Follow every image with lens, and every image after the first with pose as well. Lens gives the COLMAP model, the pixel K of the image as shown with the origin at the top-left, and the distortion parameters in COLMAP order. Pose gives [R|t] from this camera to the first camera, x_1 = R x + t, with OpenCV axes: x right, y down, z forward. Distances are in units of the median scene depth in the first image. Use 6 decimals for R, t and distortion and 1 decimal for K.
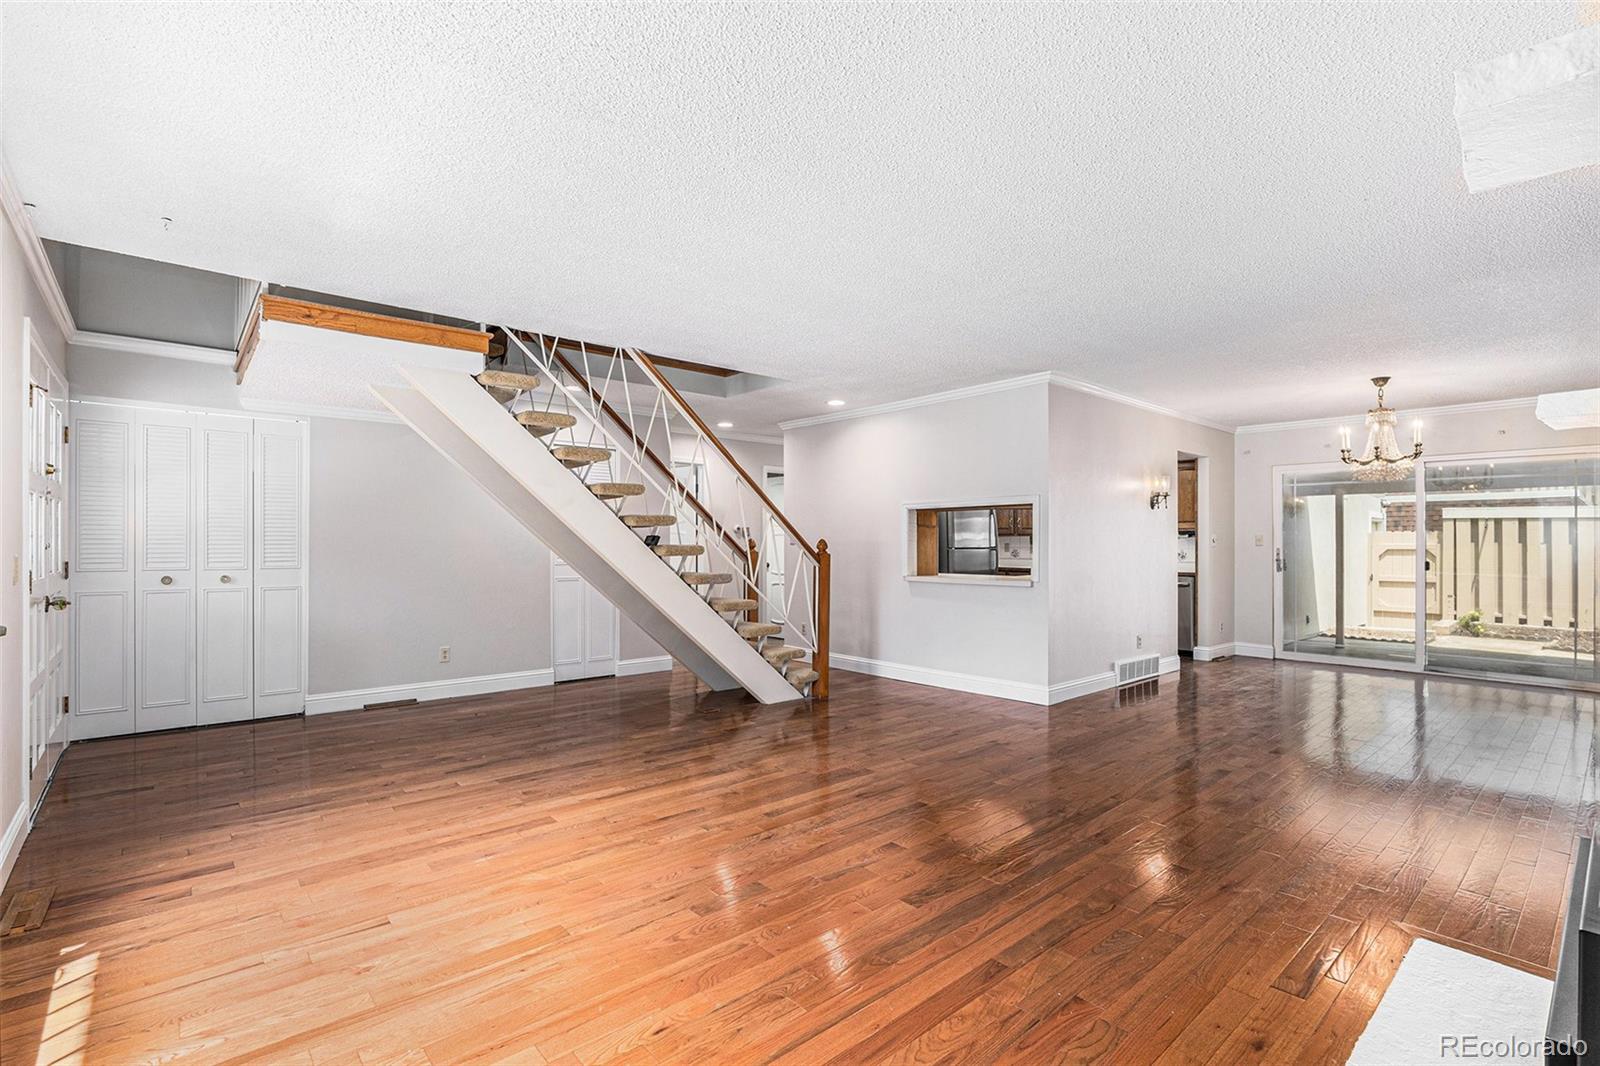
lens RADIAL K [[737.6, 0, 795.2], [0, 737.6, 540.7], [0, 0, 1]] dist [-0.002122, 0.000178]
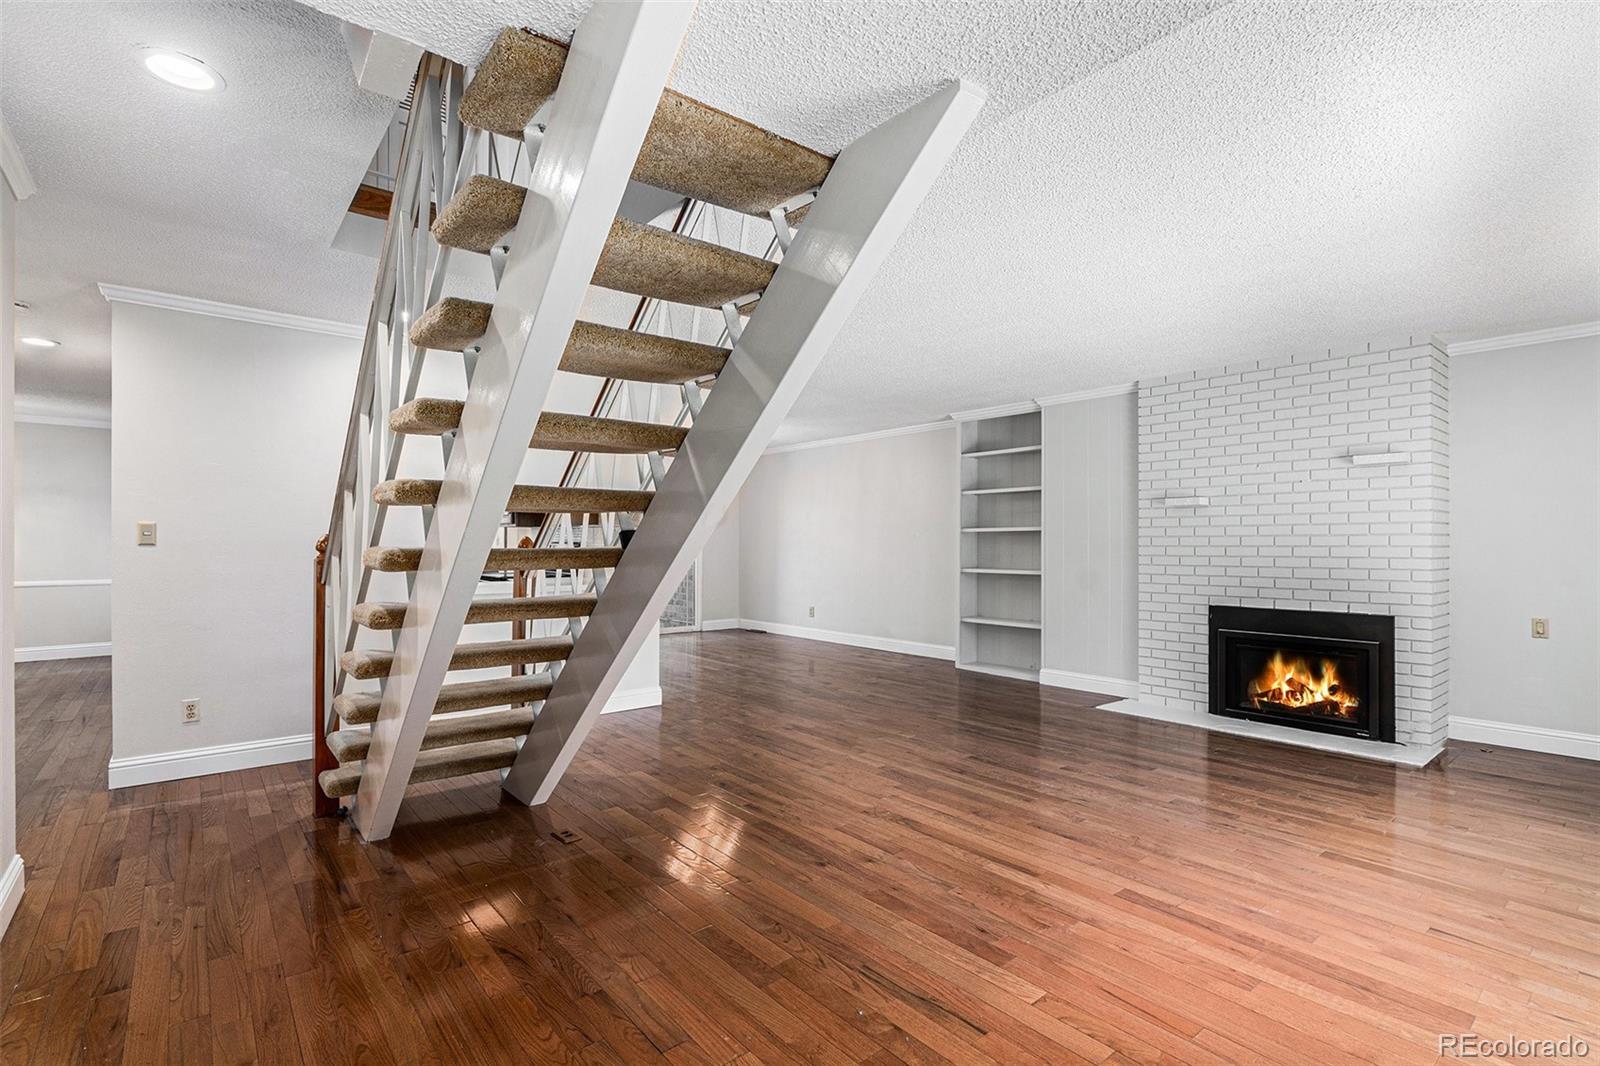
lens RADIAL K [[737.6, 0, 793.8], [0, 737.6, 537.5], [0, 0, 1]] dist [-0.002122, 0.000178]
pose [[0.030943, 0.009714, 0.999474, -1.043642], [-0.006137, 0.999936, -0.009528, -0.001368], [-0.999502, -0.005839, 0.031001, 1.209757]]
